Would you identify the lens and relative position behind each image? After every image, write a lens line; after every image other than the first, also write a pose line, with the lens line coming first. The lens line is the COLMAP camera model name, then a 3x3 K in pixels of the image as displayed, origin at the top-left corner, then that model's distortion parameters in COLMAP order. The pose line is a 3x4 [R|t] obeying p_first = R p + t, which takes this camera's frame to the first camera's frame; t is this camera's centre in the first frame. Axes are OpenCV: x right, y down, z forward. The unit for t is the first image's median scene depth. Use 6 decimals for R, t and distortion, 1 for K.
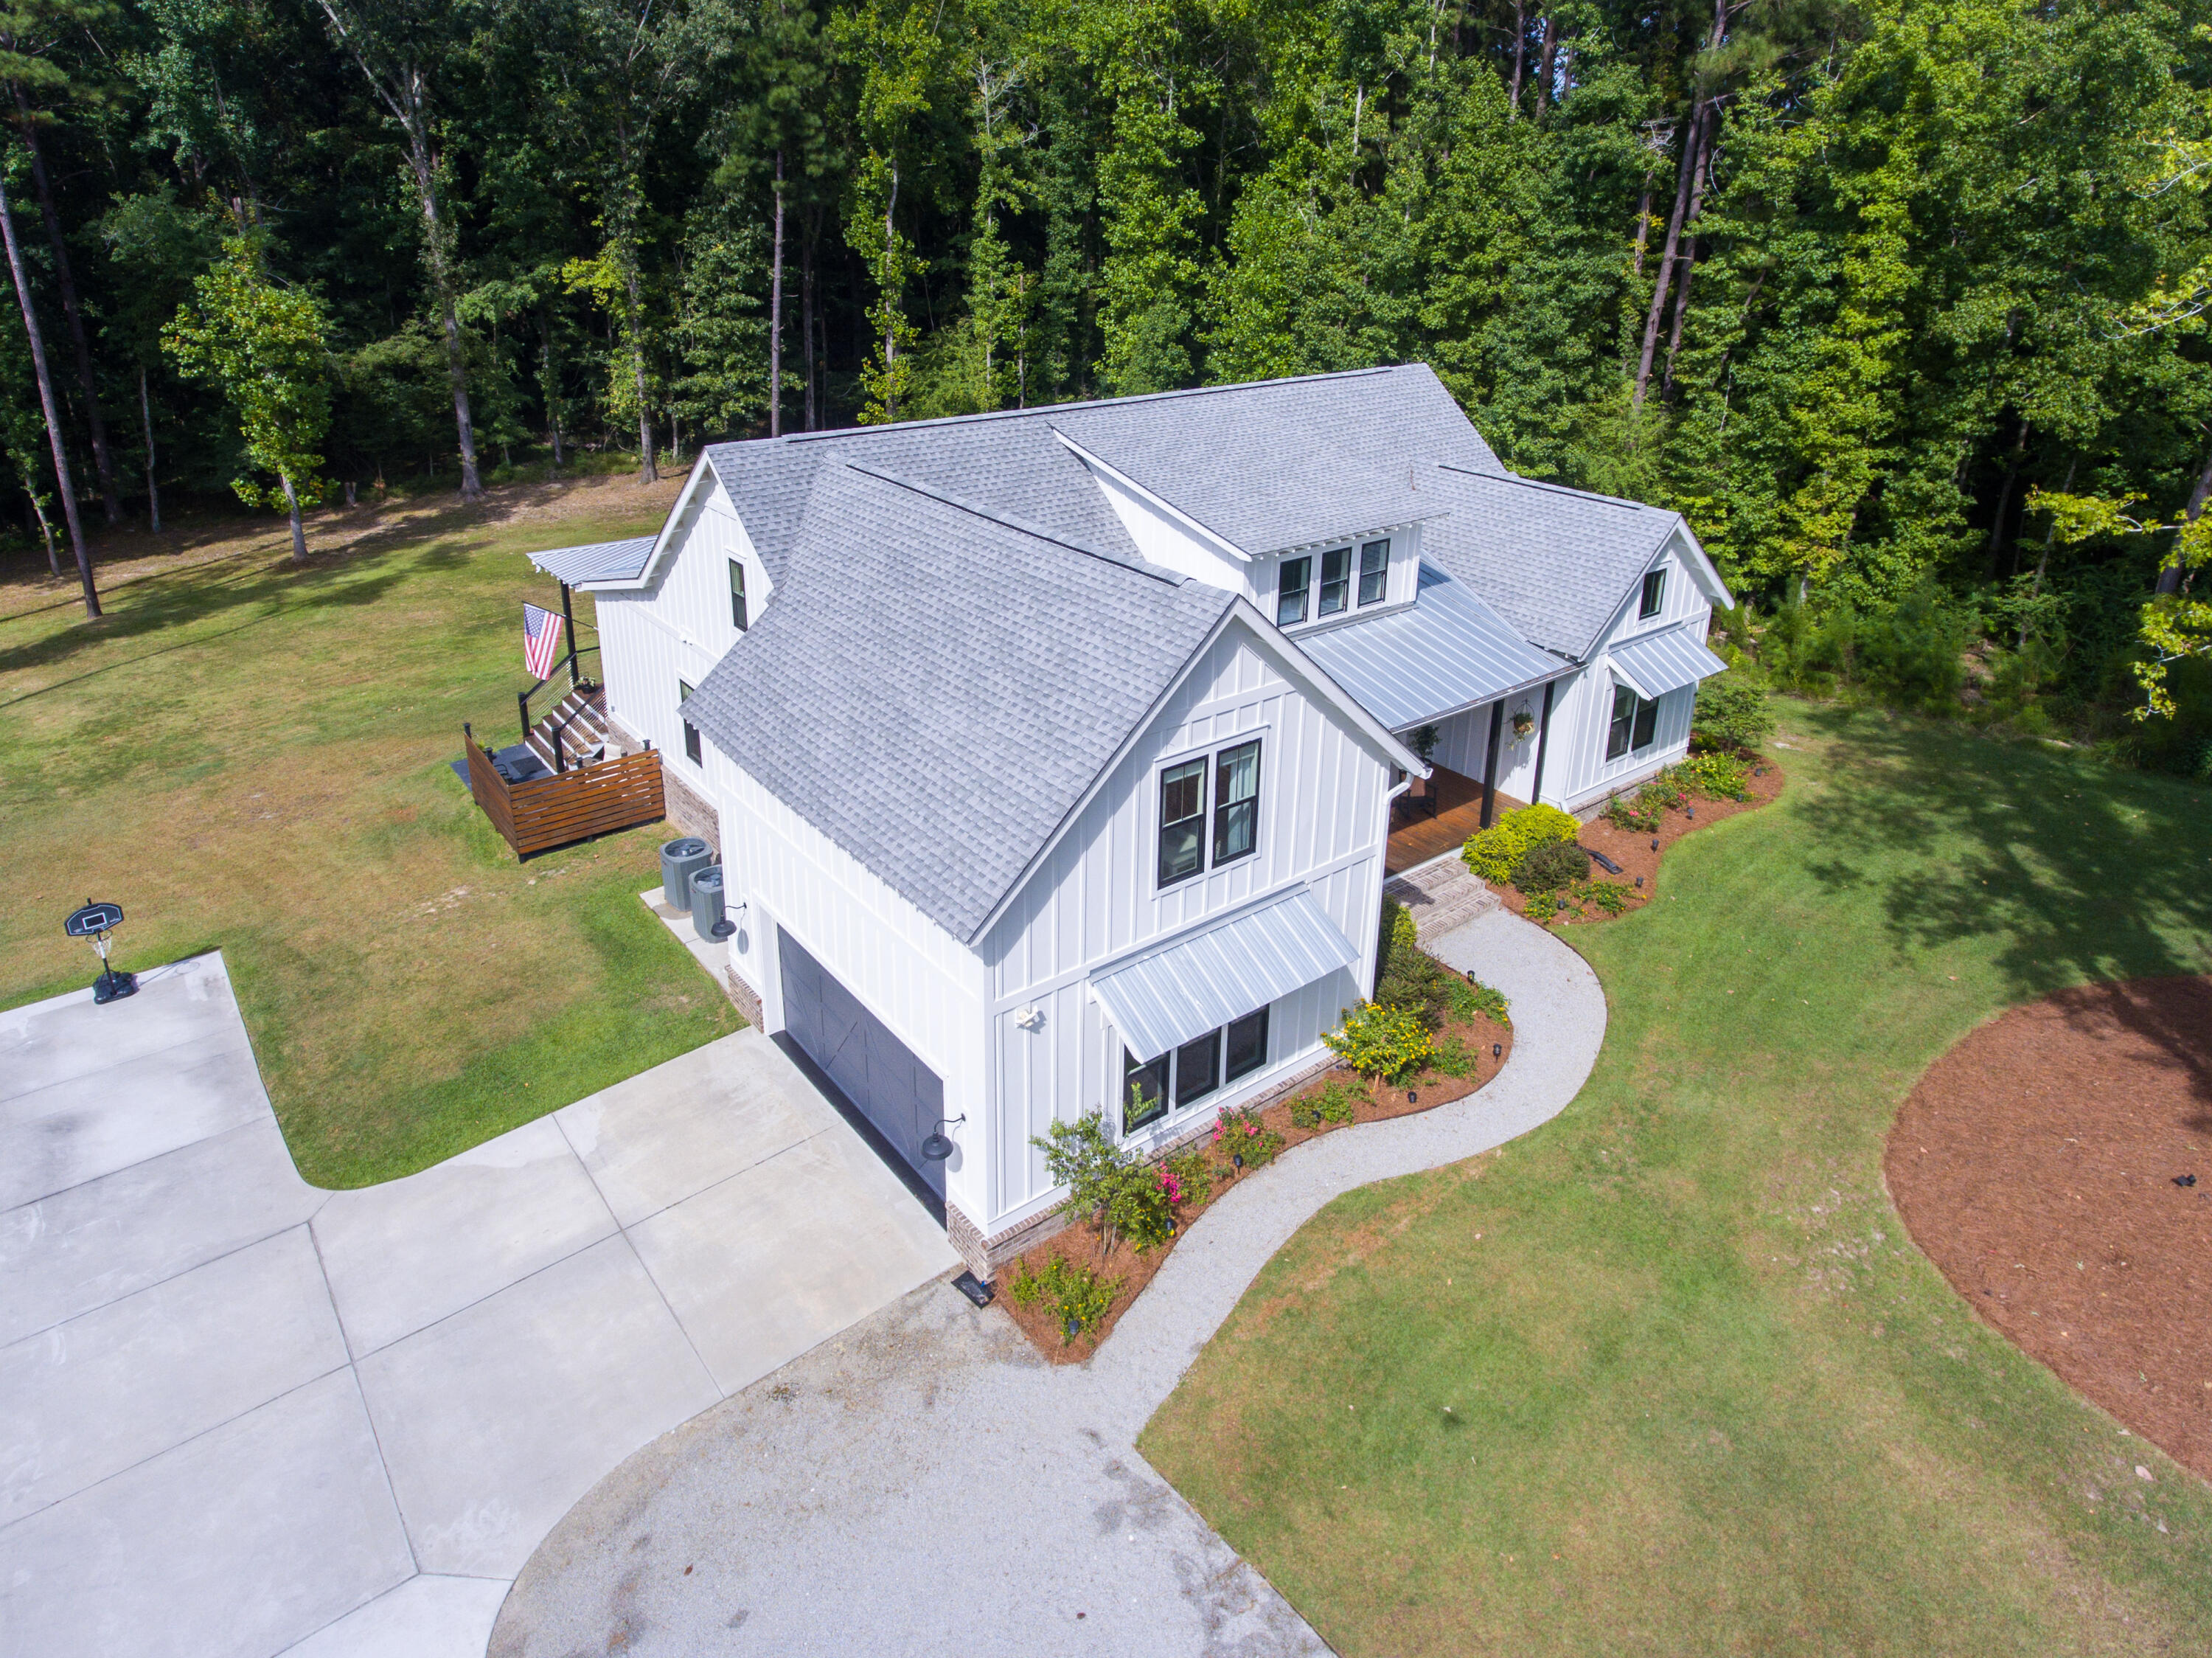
lens RADIAL K [[1369.1, 0, 1114.2], [0, 1369.1, 591.2], [0, 0, 1]] dist [0.000518, 0.000155]
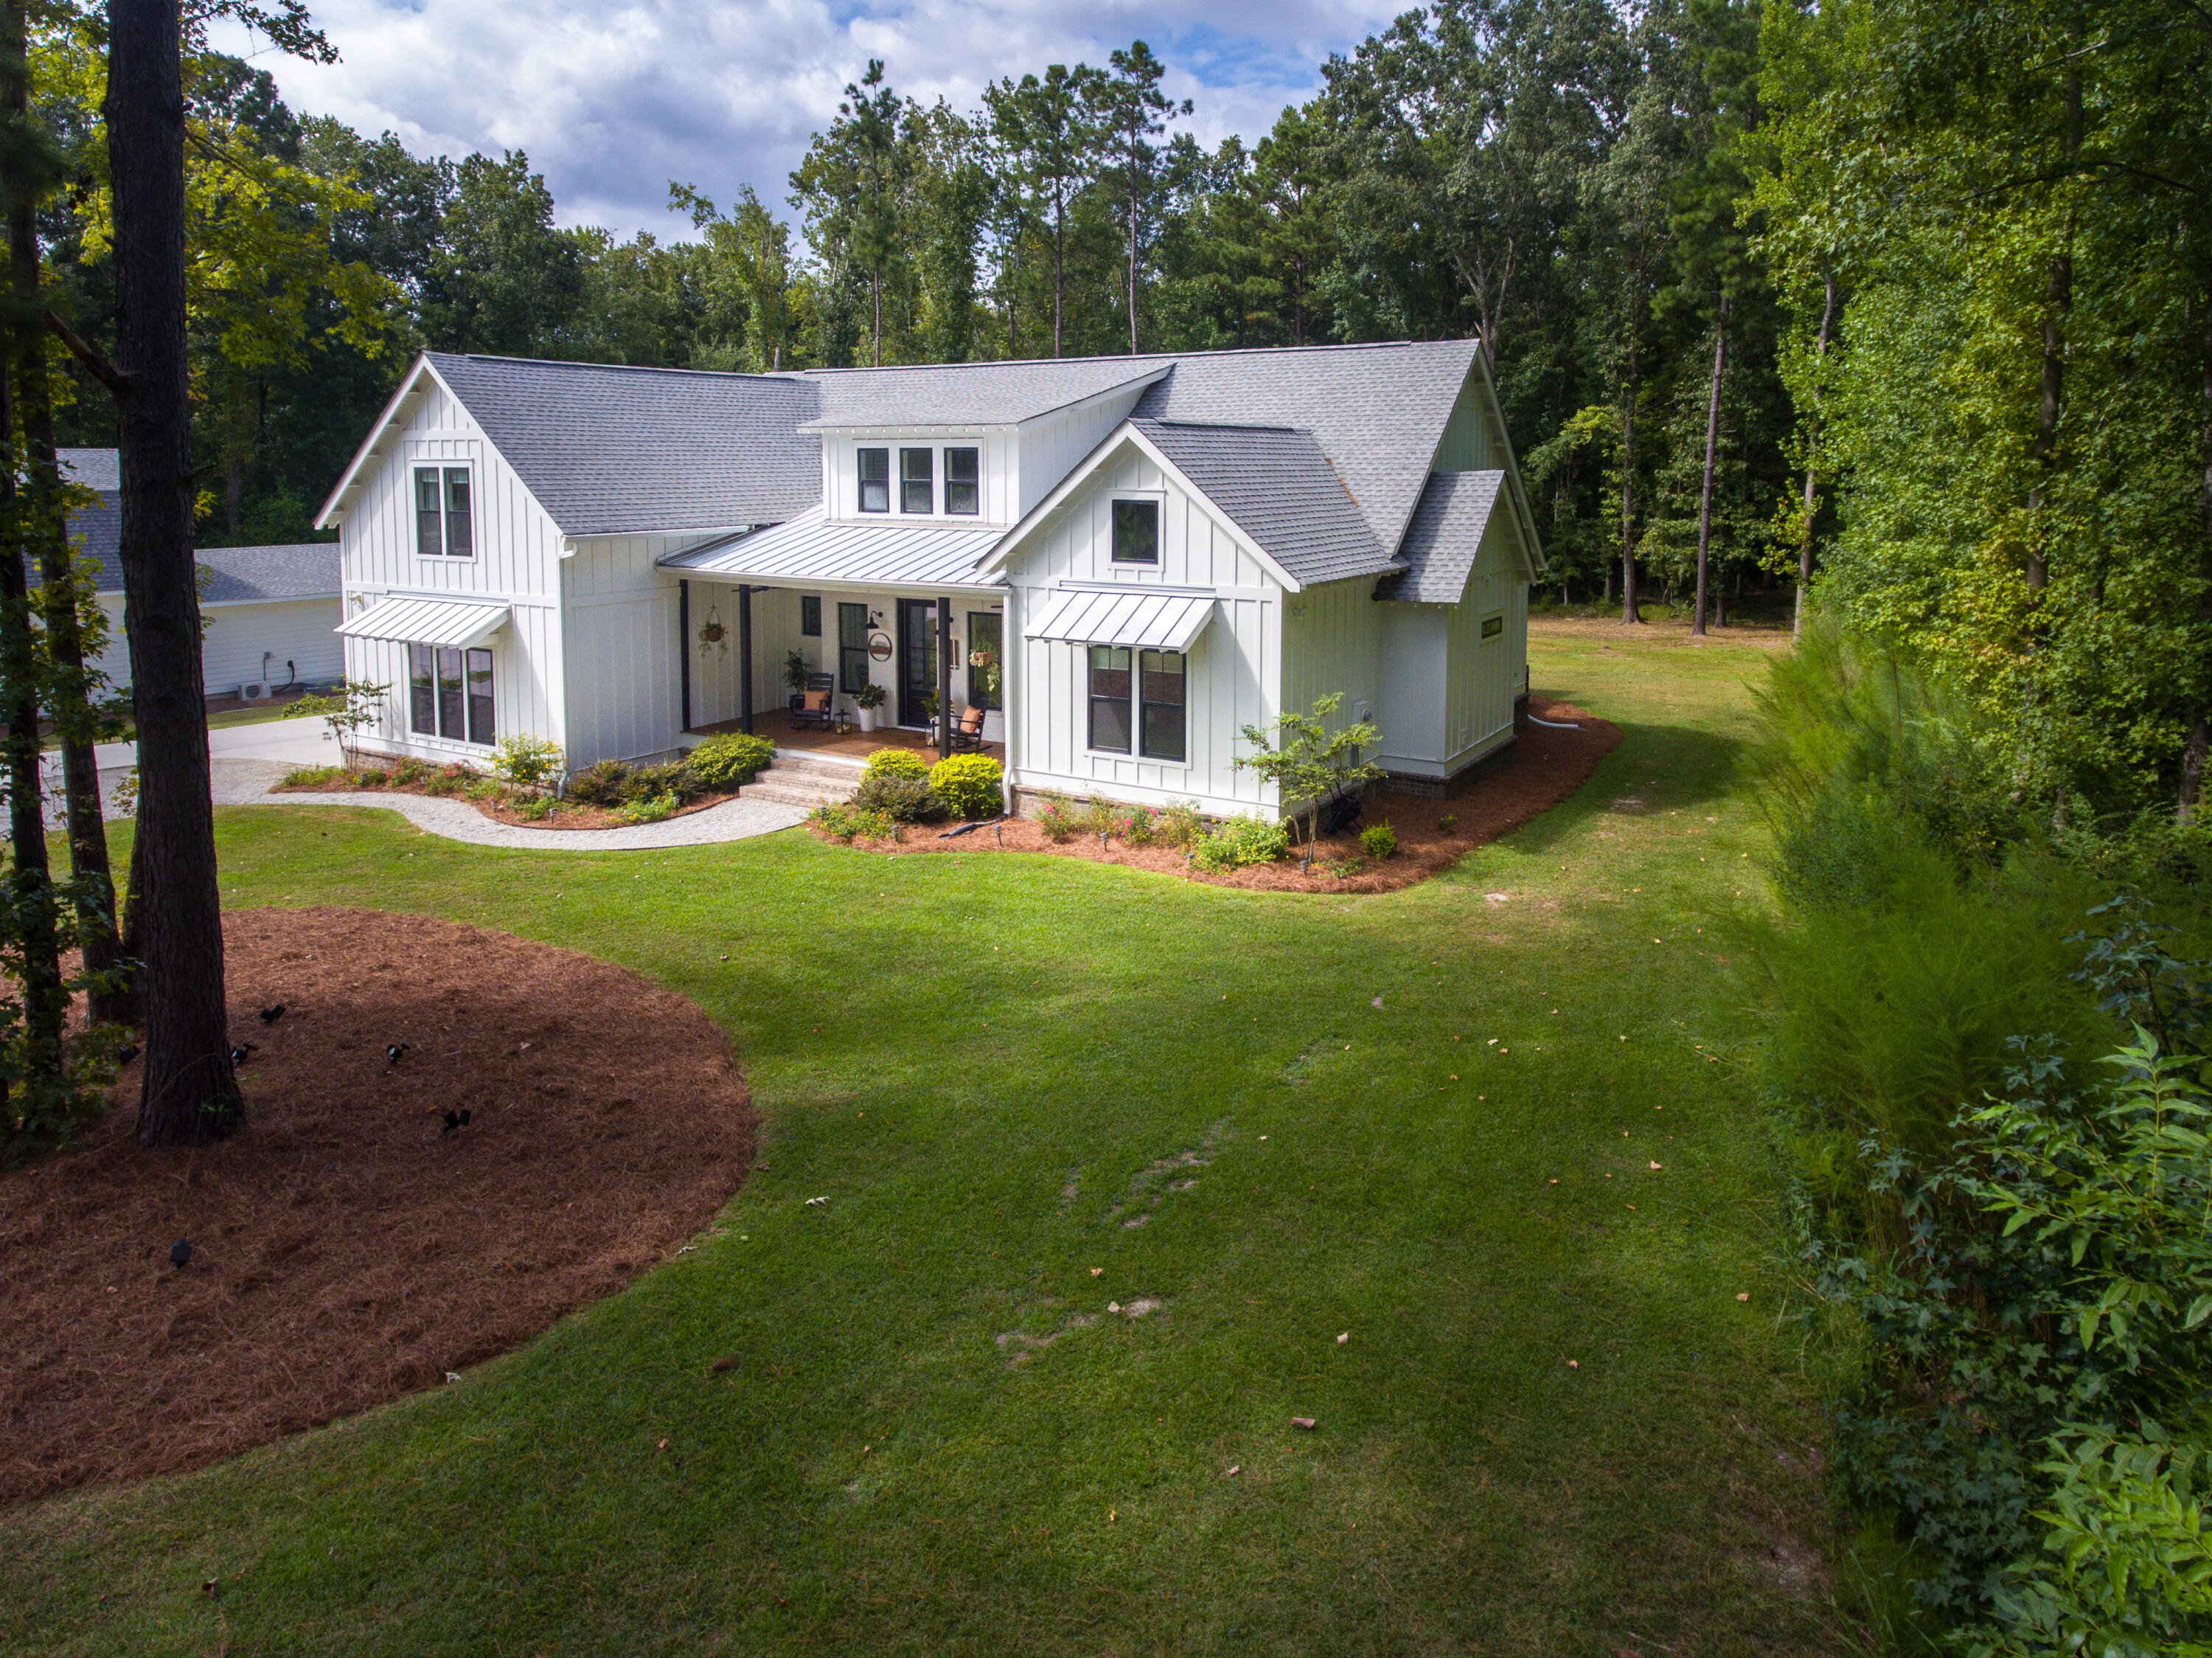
lens RADIAL K [[1427.0, 0, 1105.8], [0, 1427.0, 566.1], [0, 0, 1]] dist [-0.001120, 0.000004]
pose [[0.345321, 0.043685, -0.937467, 0.722314], [-0.269959, 0.961320, -0.054645, 0.043916], [0.898819, 0.271947, 0.343757, 0.460378]]
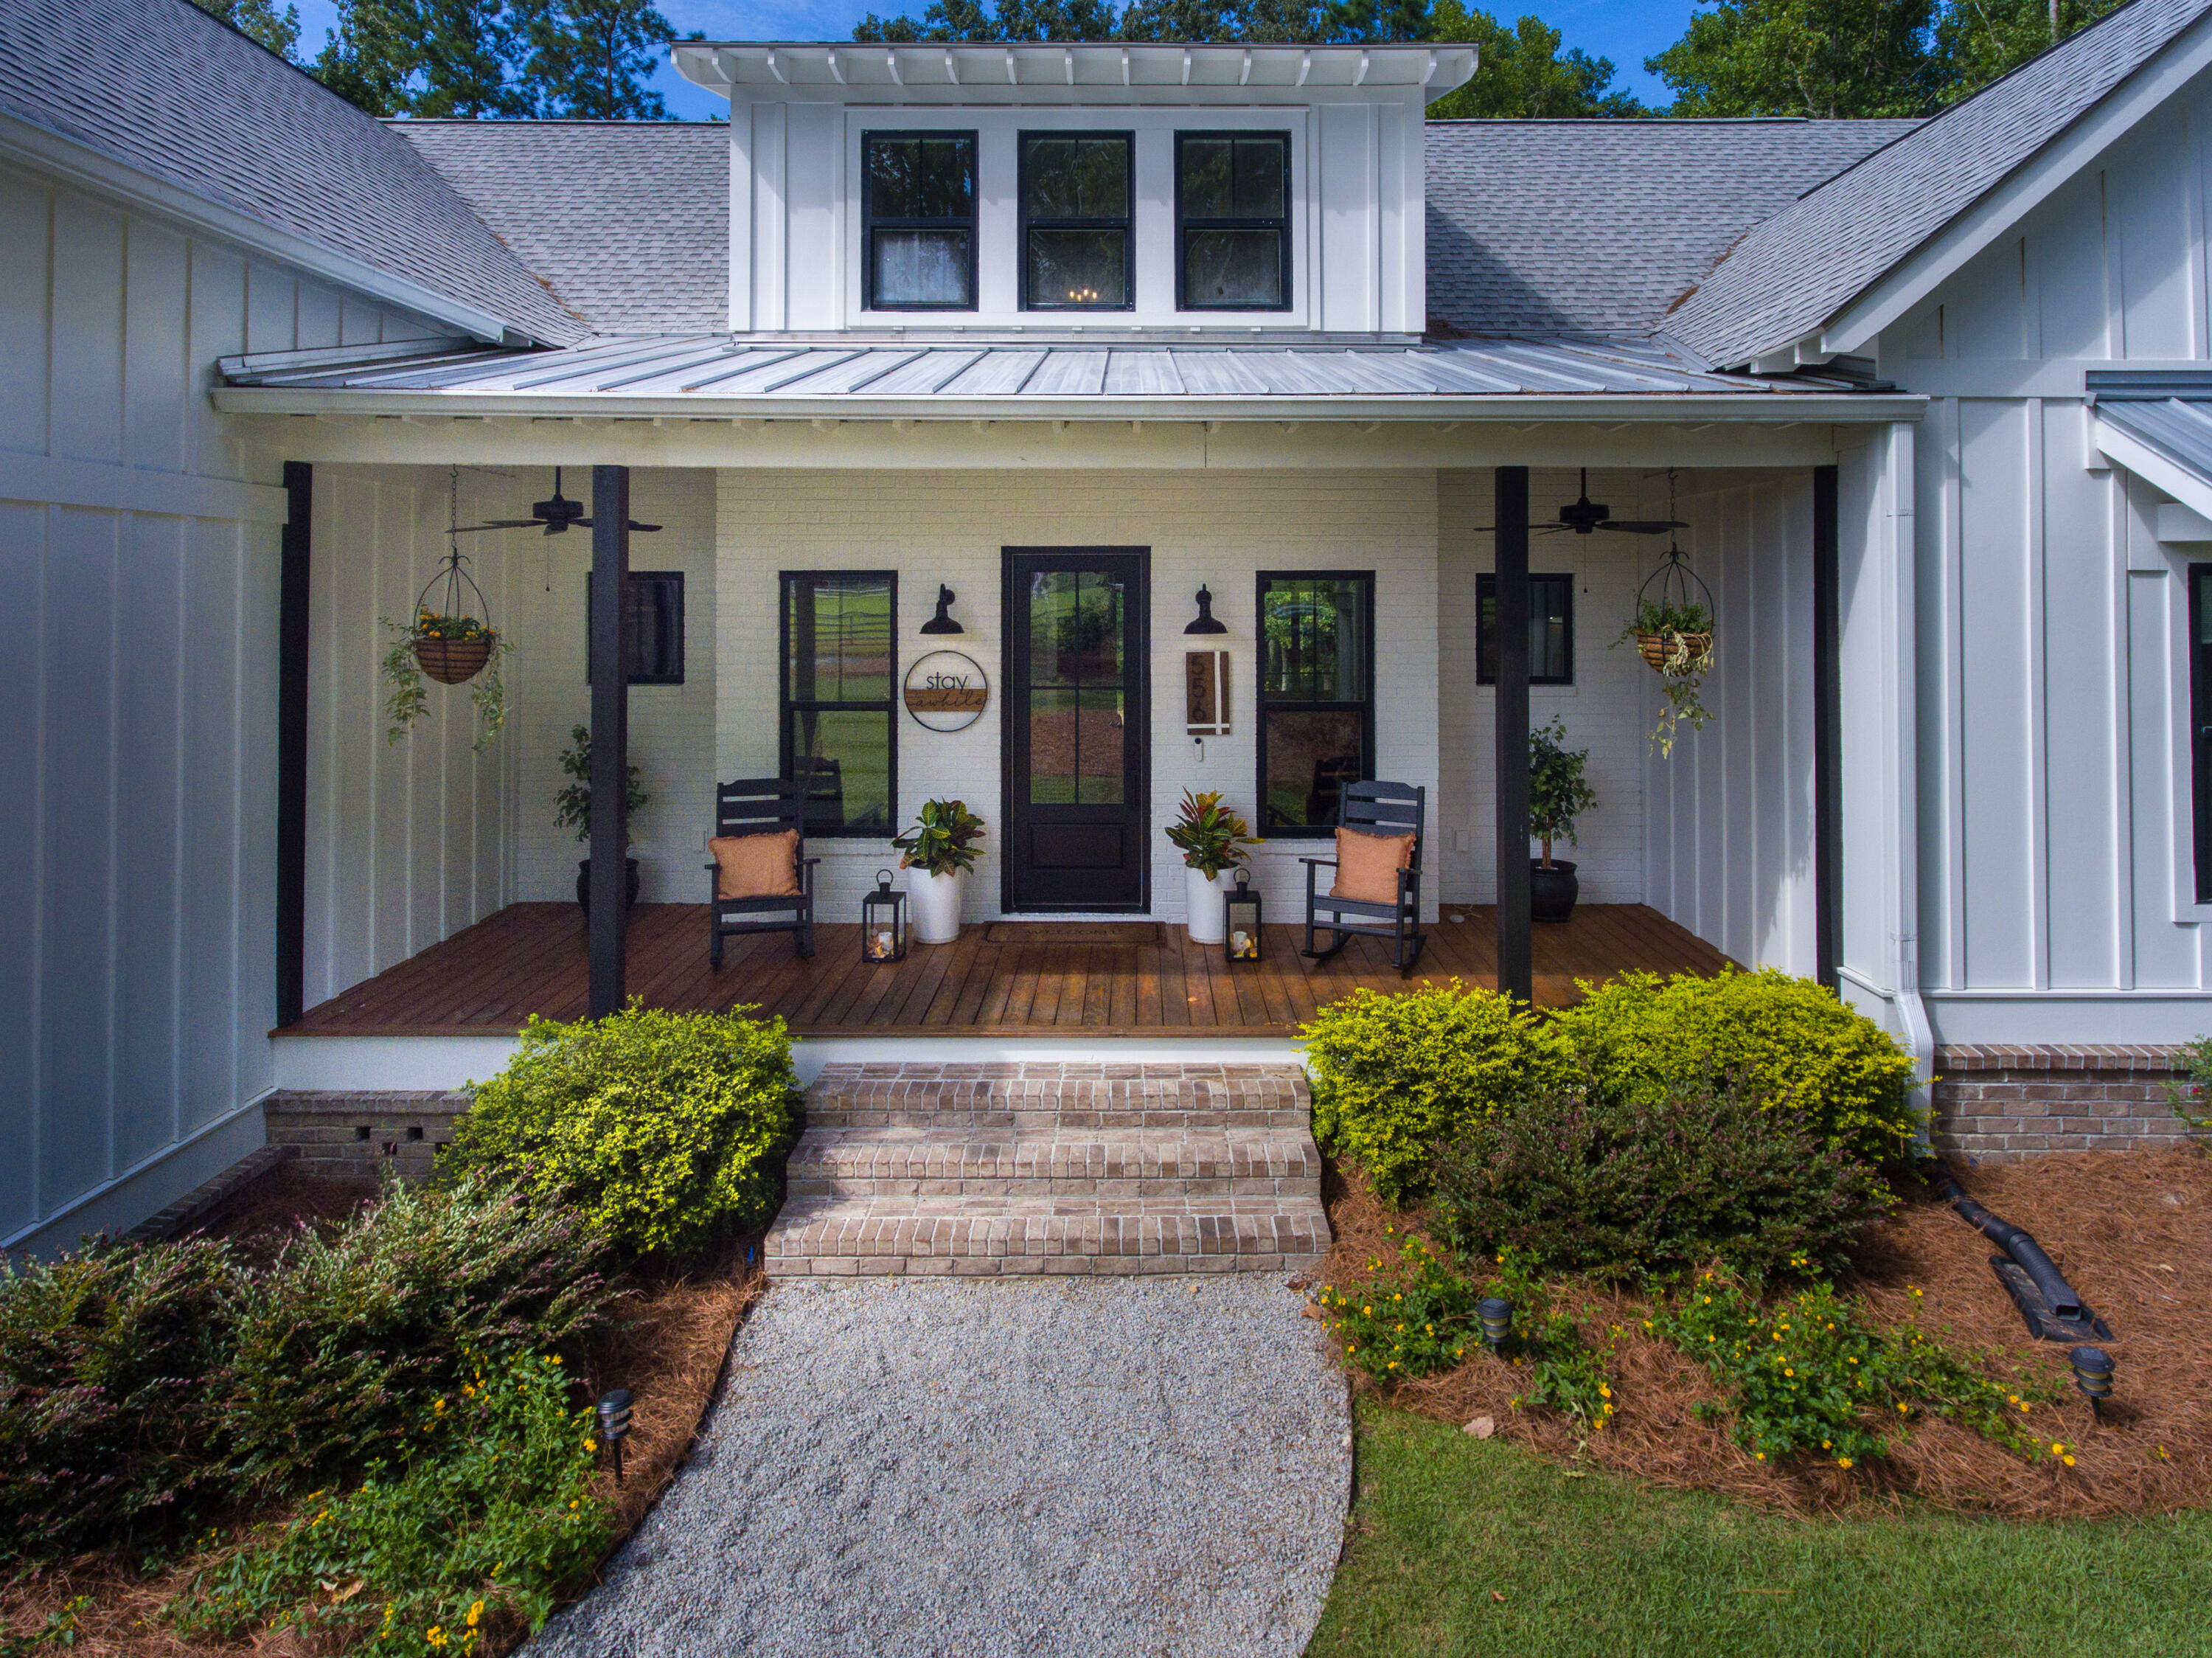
lens RADIAL K [[1360.7, 0, 1143.1], [0, 1360.7, 605.5], [0, 0, 1]] dist [-0.001413, 0.000537]
pose [[0.799410, -0.022502, -0.600365, 0.233125], [-0.160433, 0.955014, -0.249418, 0.107772], [0.578969, 0.295706, 0.759837, 0.450695]]
